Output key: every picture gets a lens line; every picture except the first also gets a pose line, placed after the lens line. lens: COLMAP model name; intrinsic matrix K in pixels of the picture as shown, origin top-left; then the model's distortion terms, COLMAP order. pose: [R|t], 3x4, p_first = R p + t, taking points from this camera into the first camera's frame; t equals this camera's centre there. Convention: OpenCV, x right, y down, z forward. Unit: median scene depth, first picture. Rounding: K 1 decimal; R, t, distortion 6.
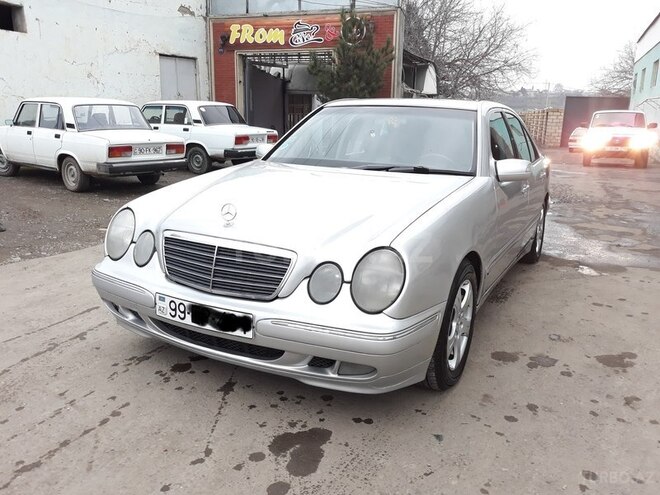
lens RADIAL K [[538.8, 0, 338.0], [0, 538.8, 245.2], [0, 0, 1]] dist [-0.014703, -0.006709]
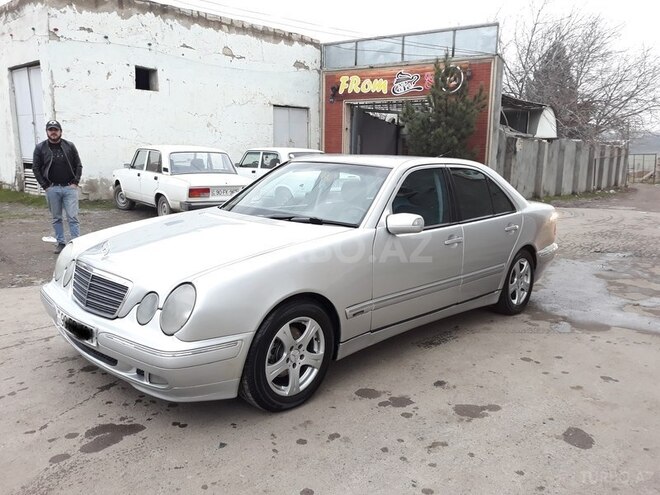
lens RADIAL K [[534.9, 0, 337.3], [0, 534.9, 247.4], [0, 0, 1]] dist [0.006423, -0.039185]
pose [[0.964564, 0.047285, -0.259576, 0.097648], [-0.064920, 0.996098, -0.059785, -0.003497], [0.255737, 0.074519, 0.963870, -0.015281]]
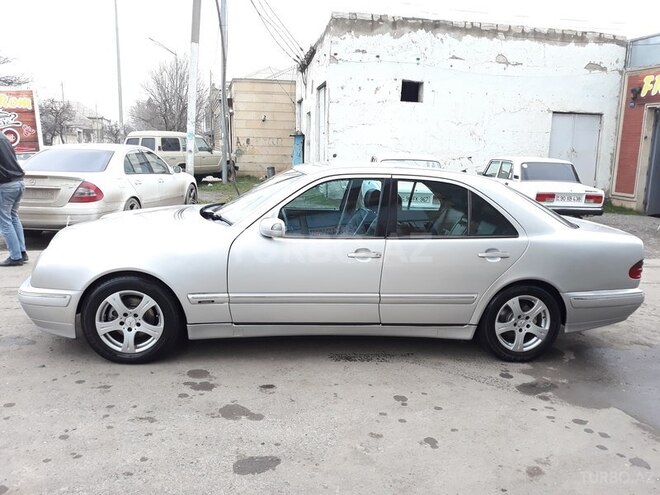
lens RADIAL K [[538.8, 0, 338.0], [0, 538.8, 245.2], [0, 0, 1]] dist [-0.014703, -0.006709]
pose [[0.602019, 0.145343, -0.785142, 0.266574], [-0.217083, 0.976049, 0.014232, -0.030645], [0.768406, 0.161873, 0.619152, 0.084194]]
